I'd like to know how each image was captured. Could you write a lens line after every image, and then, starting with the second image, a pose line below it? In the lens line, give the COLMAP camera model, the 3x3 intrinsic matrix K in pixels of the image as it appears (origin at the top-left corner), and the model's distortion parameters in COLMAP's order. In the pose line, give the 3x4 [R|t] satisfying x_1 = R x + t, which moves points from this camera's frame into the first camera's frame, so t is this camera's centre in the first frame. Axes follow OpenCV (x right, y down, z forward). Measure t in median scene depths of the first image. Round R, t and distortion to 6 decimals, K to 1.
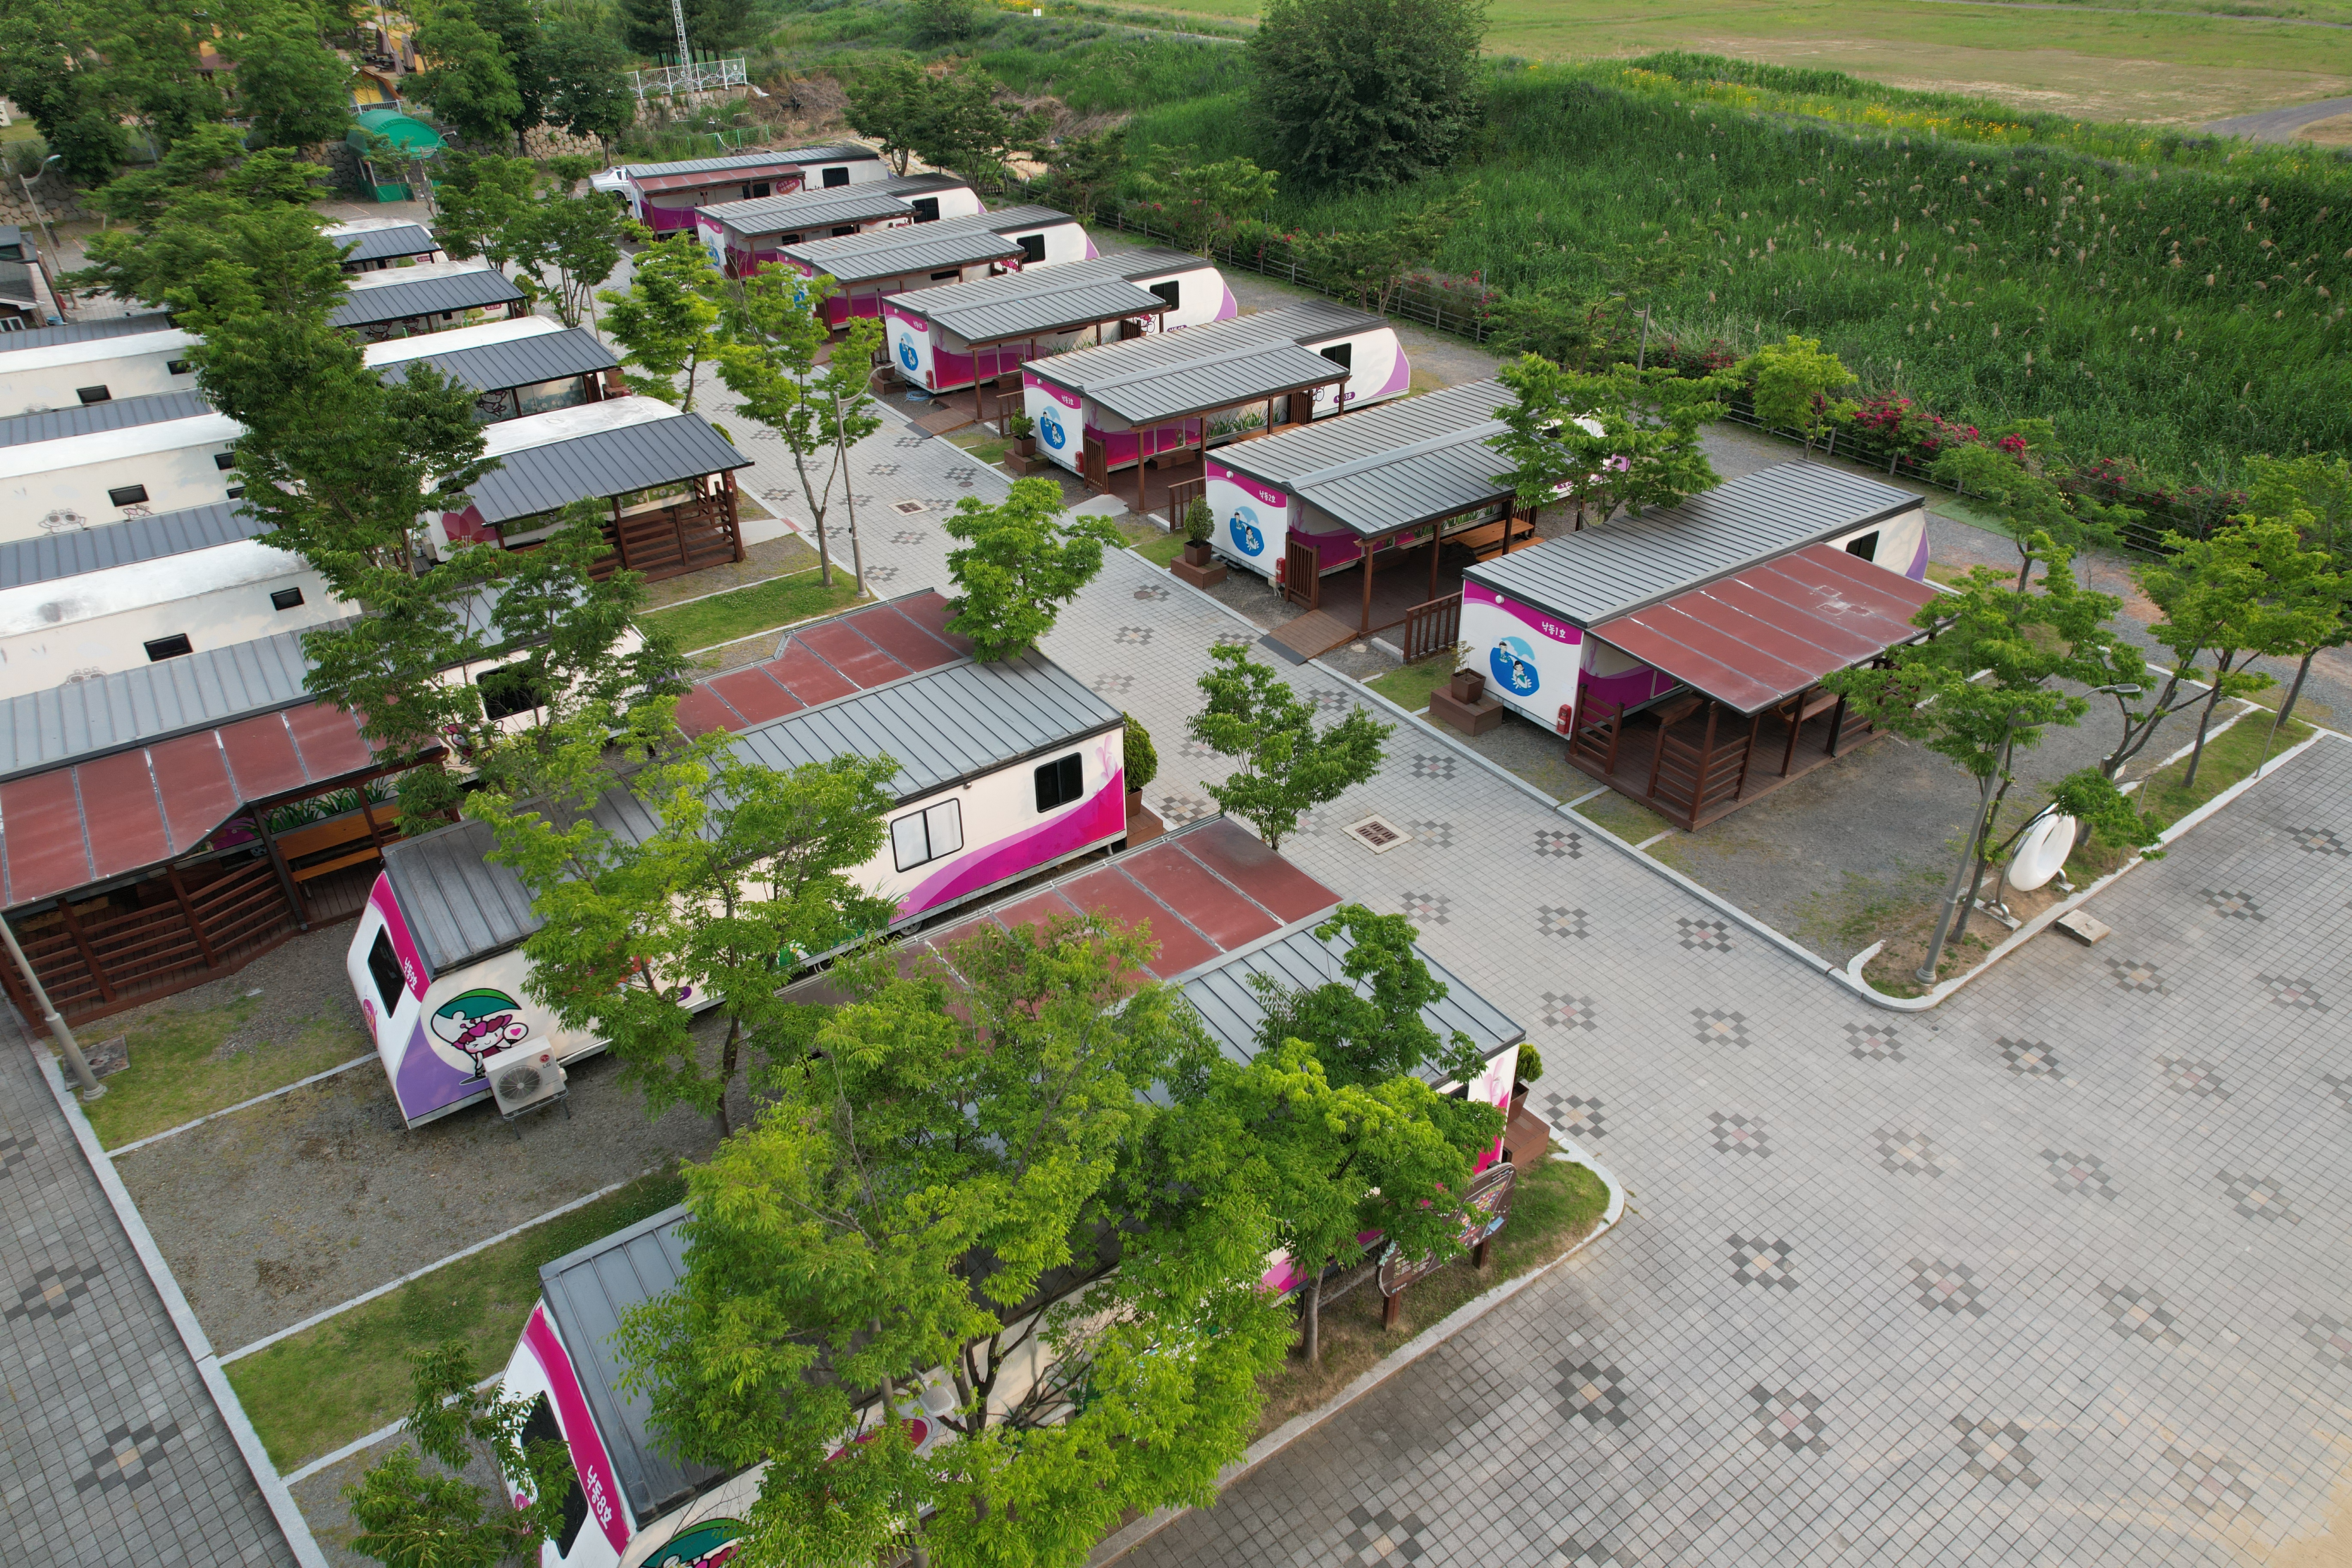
lens RADIAL K [[1499.6, 0, 1134.7], [0, 1499.6, 783.4], [0, 0, 1]] dist [-0.073868, 0.074913]
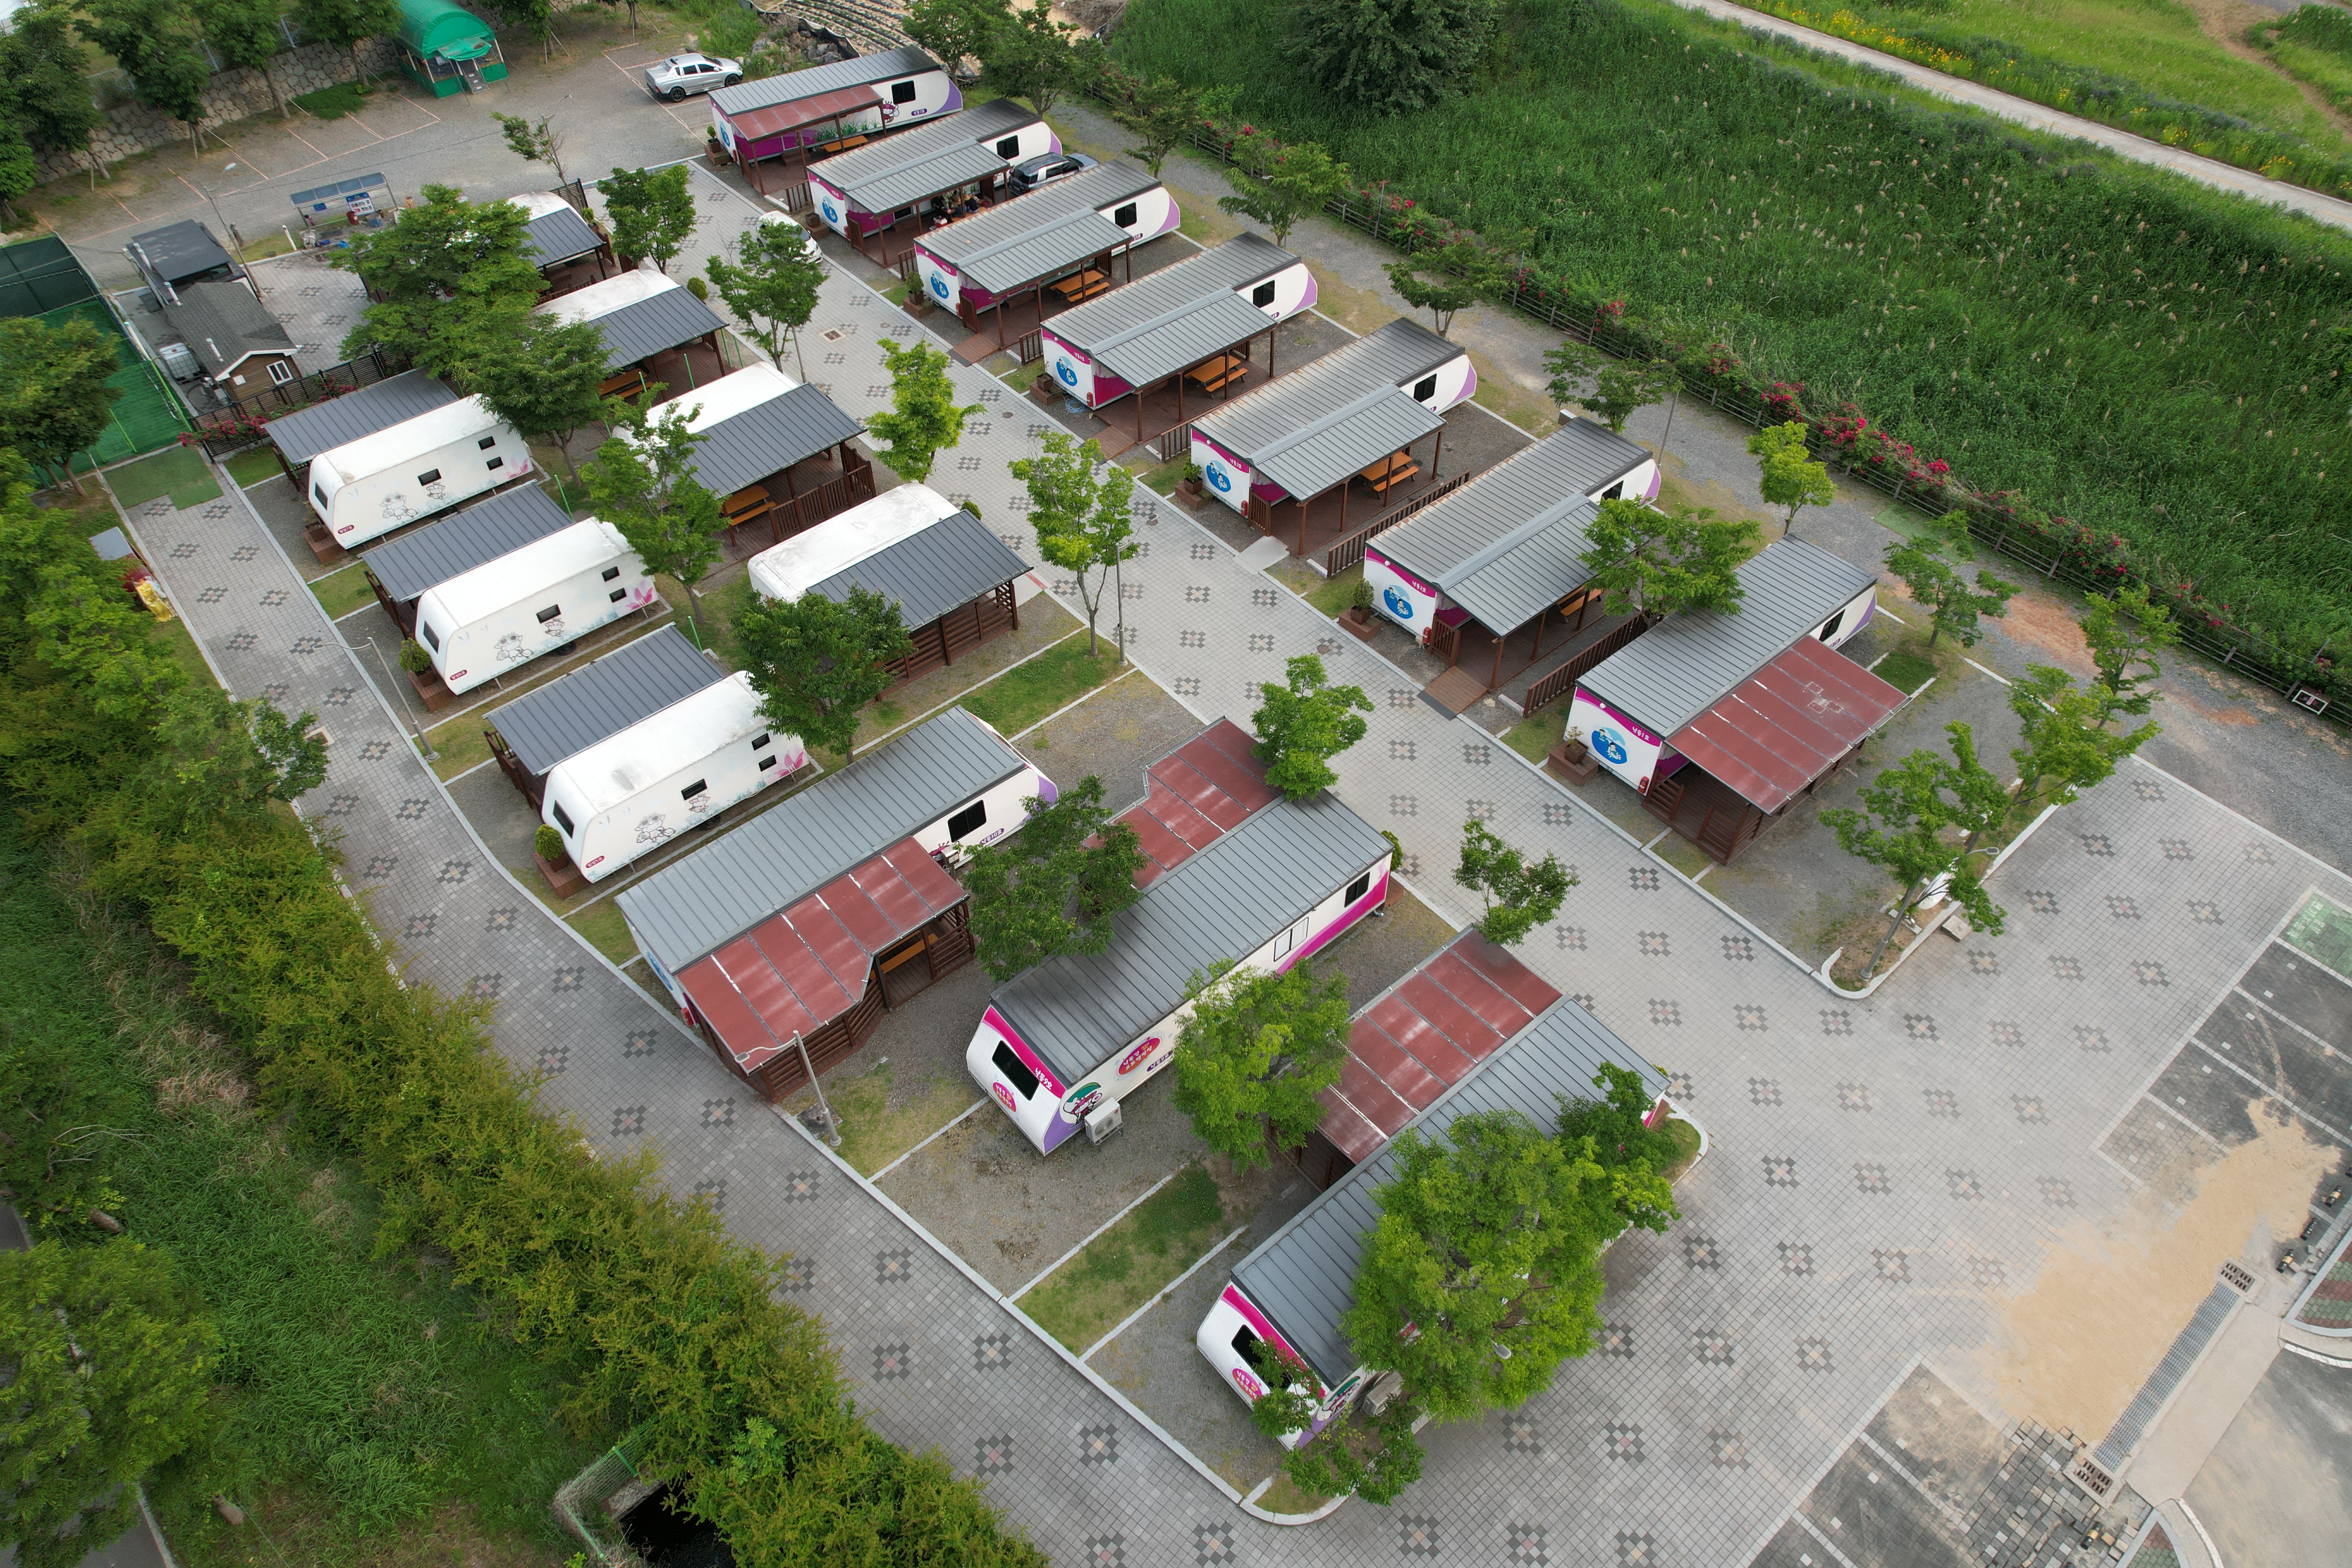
lens RADIAL K [[1499.6, 0, 1134.7], [0, 1499.6, 783.4], [0, 0, 1]] dist [-0.073868, 0.074913]
pose [[0.996054, -0.067977, 0.057064, -0.413929], [0.051582, 0.966590, 0.251083, -0.585538], [-0.072225, -0.247149, 0.966282, -0.573277]]
